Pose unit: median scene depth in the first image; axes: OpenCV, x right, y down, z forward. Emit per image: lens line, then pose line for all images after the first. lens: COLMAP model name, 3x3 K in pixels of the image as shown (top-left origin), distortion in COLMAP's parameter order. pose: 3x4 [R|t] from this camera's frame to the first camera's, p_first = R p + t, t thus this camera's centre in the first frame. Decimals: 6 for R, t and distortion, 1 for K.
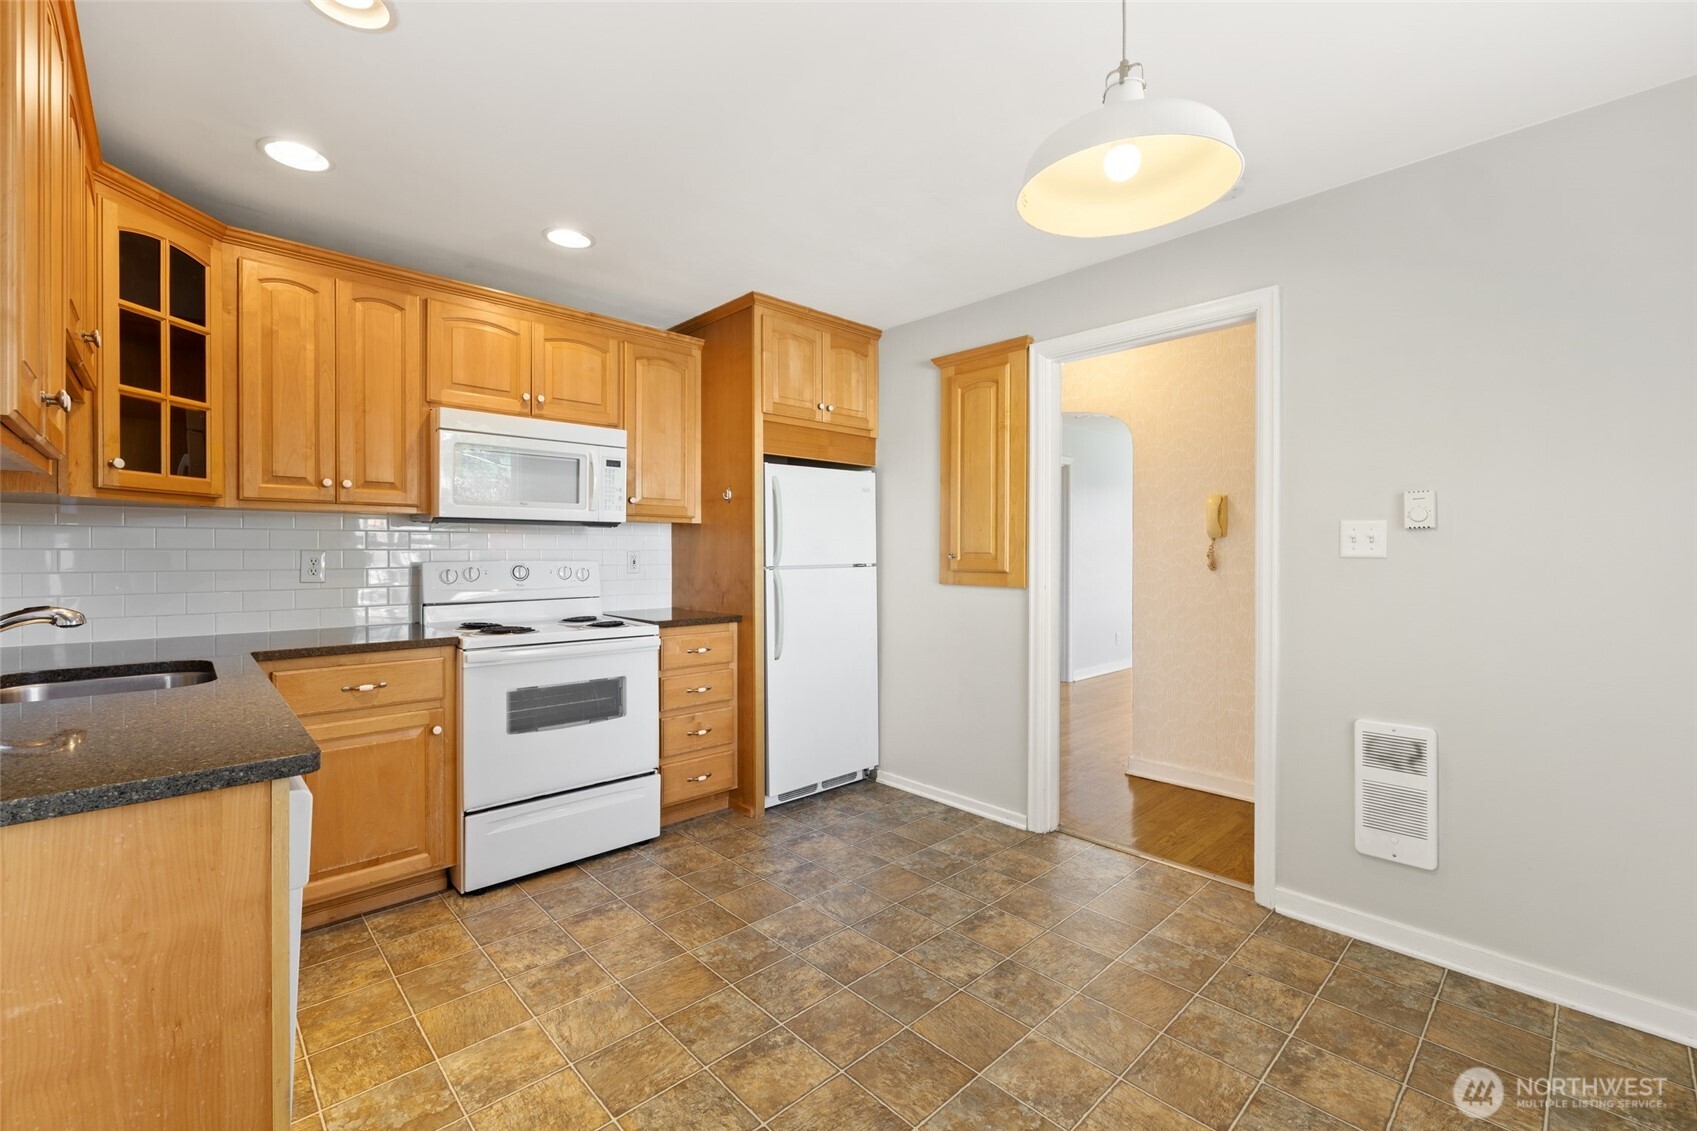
lens RADIAL K [[716.4, 0, 842.7], [0, 716.4, 553.6], [0, 0, 1]] dist [0.003156, -0.000215]
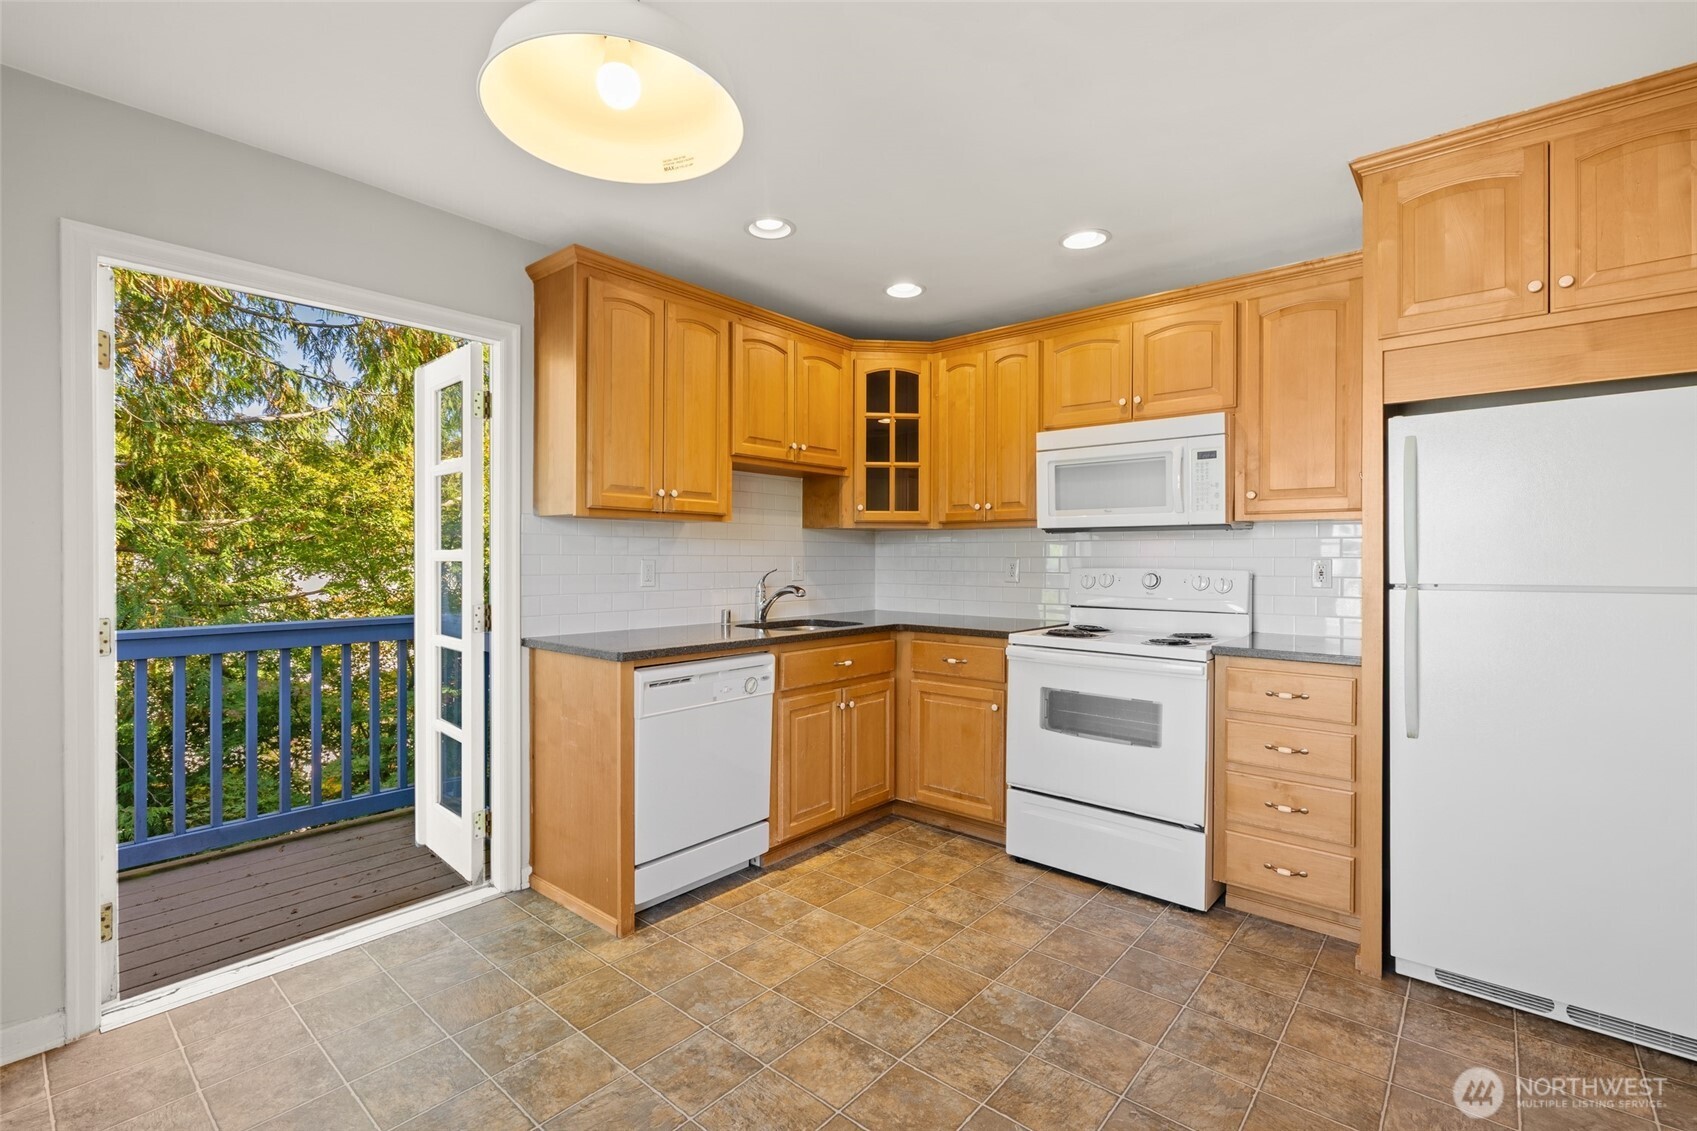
lens RADIAL K [[764.9, 0, 847.1], [0, 764.9, 559.3], [0, 0, 1]] dist [0.003026, -0.000026]
pose [[0.109061, 0.002813, -0.994031, 0.631230], [-0.005825, 0.999981, 0.002191, -0.002549], [0.994018, 0.005552, 0.109076, 0.569976]]
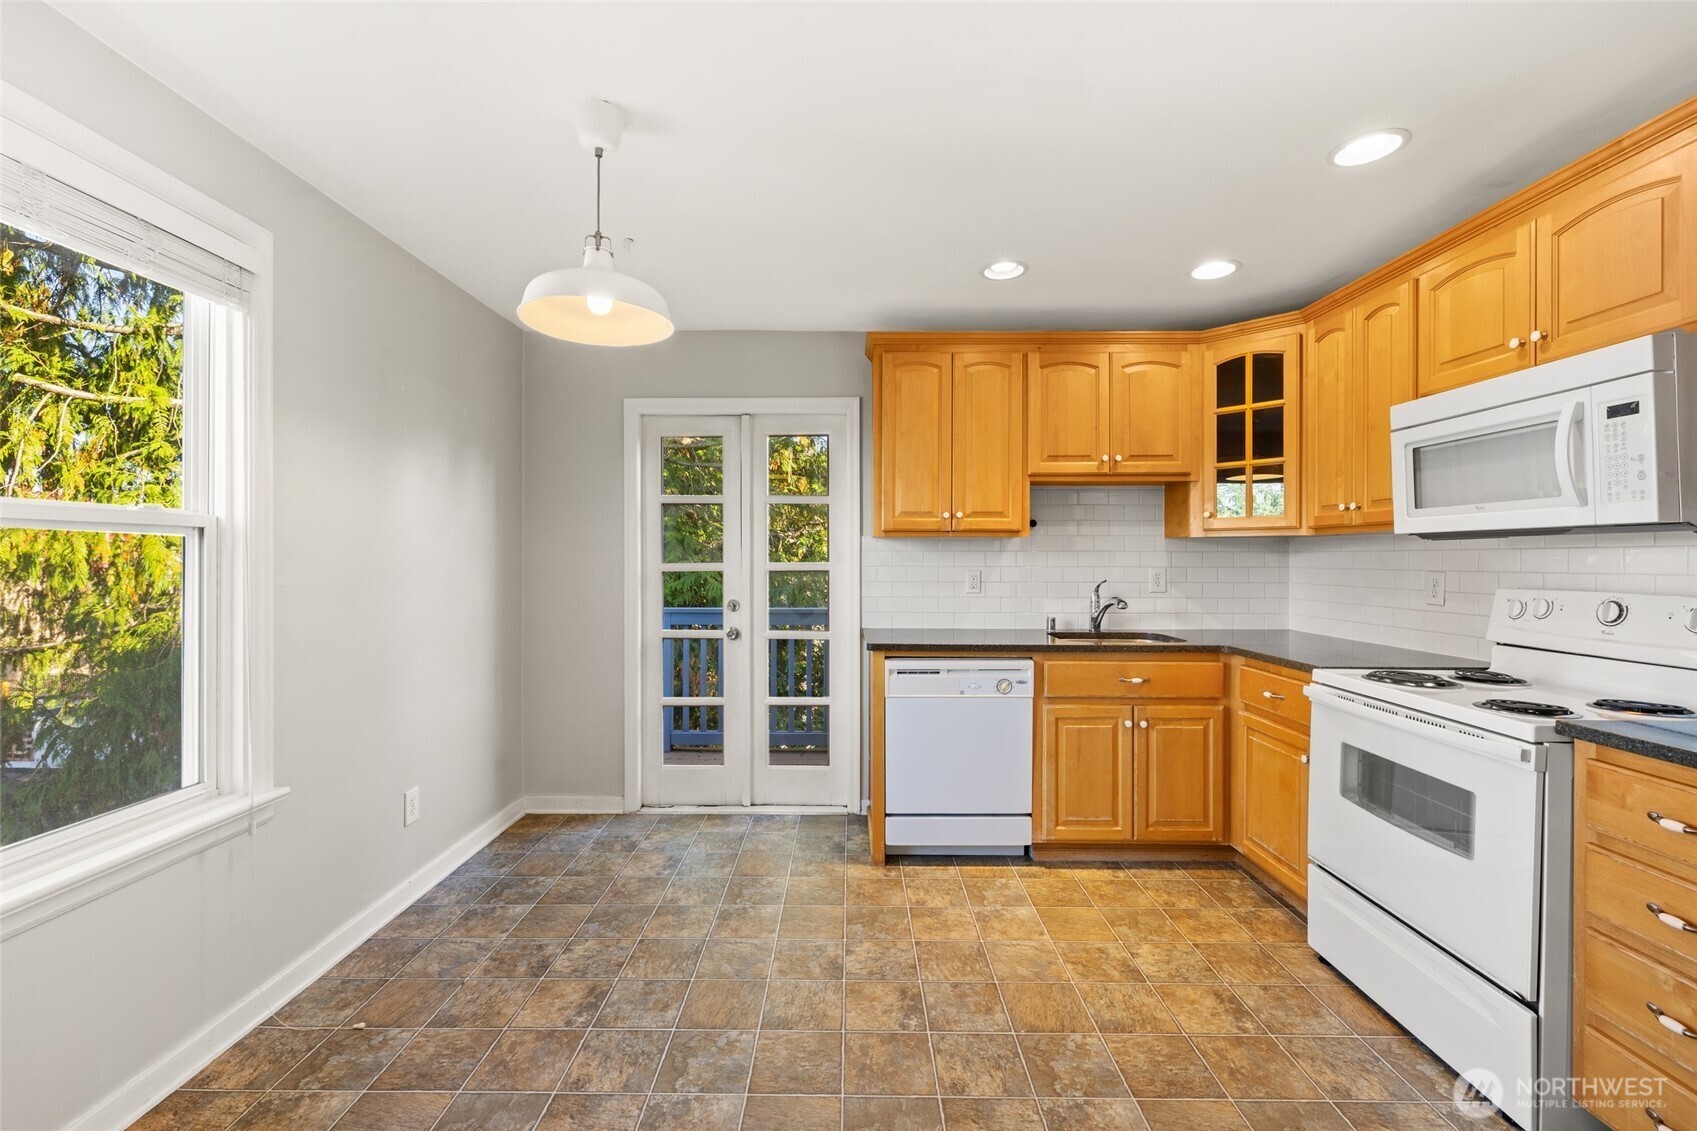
lens RADIAL K [[716.4, 0, 840.1], [0, 716.4, 557.3], [0, 0, 1]] dist [0.003156, -0.000215]
pose [[-0.695511, -0.001943, -0.718513, 0.522790], [-0.003800, 0.999992, 0.000974, -0.021800], [0.718505, 0.003408, -0.695513, 1.134172]]
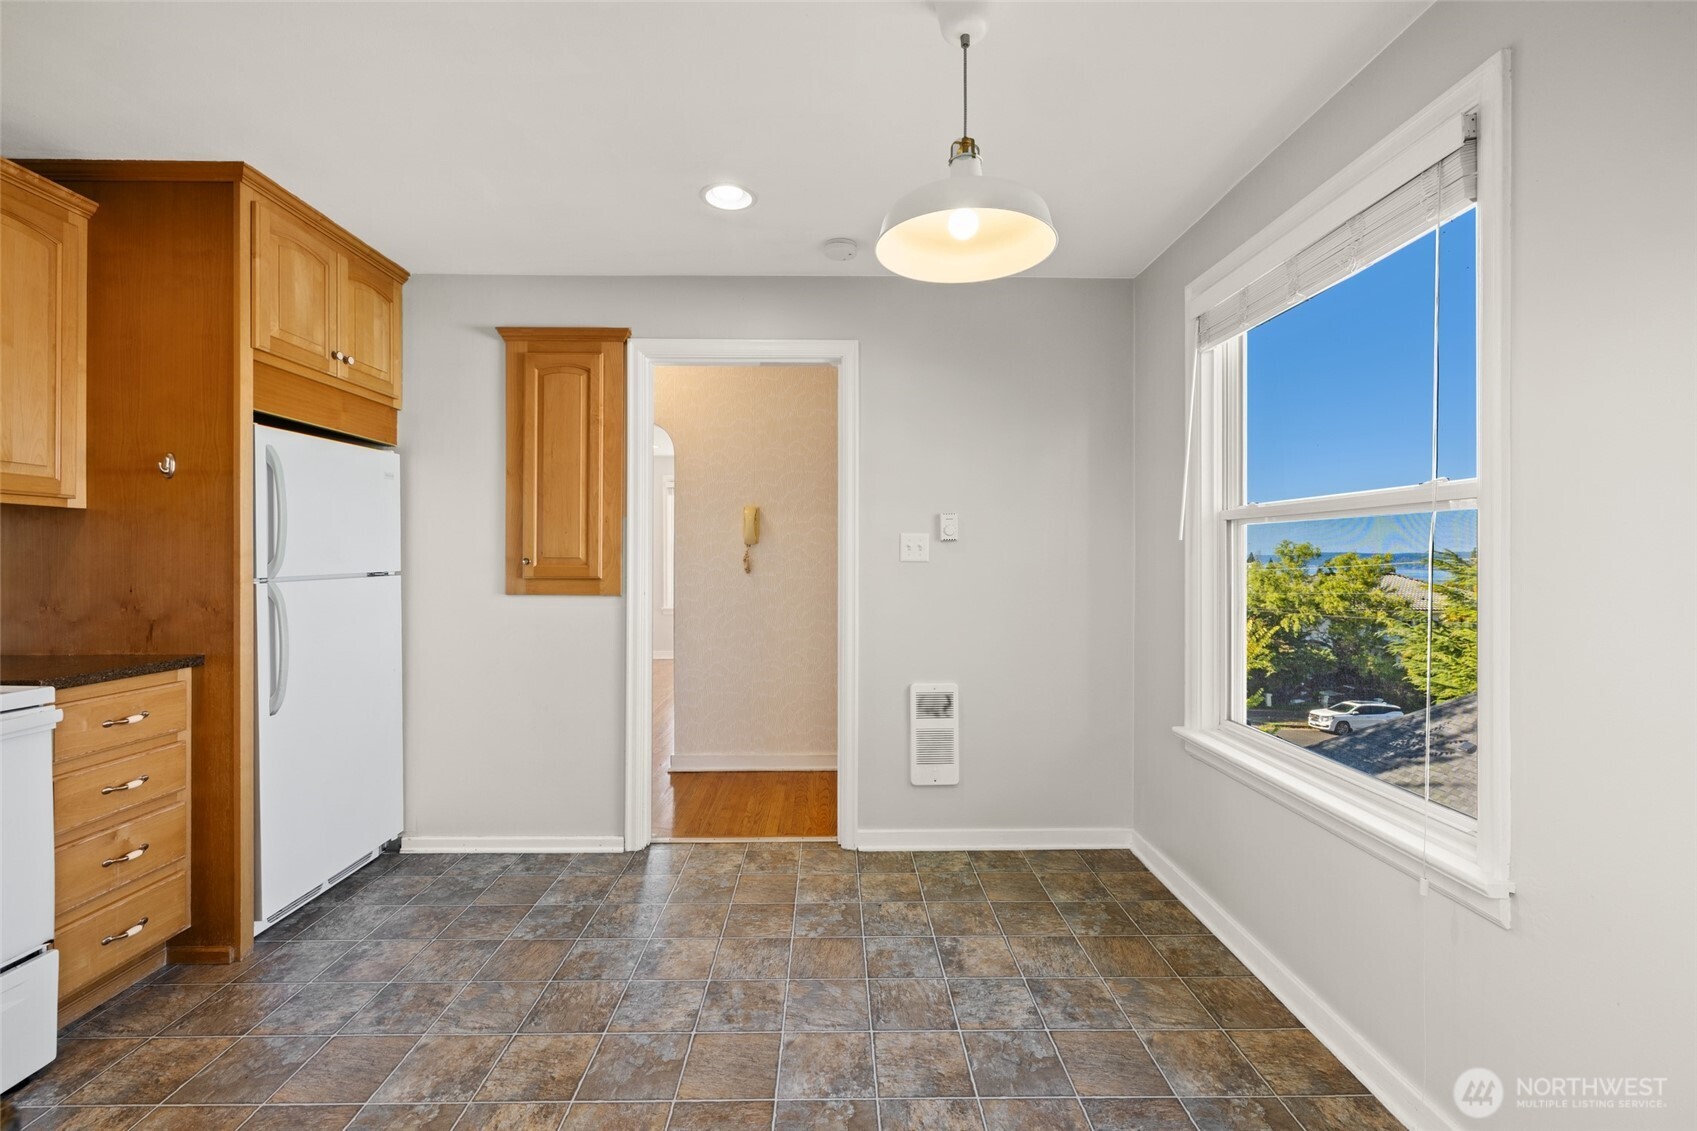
lens RADIAL K [[716.4, 0, 843.4], [0, 716.4, 553.7], [0, 0, 1]] dist [0.003156, -0.000215]
pose [[0.672112, 0.003186, 0.740442, -0.293499], [0.000002, 0.999991, -0.004304, -0.002908], [-0.740449, 0.002894, 0.672106, 0.177549]]
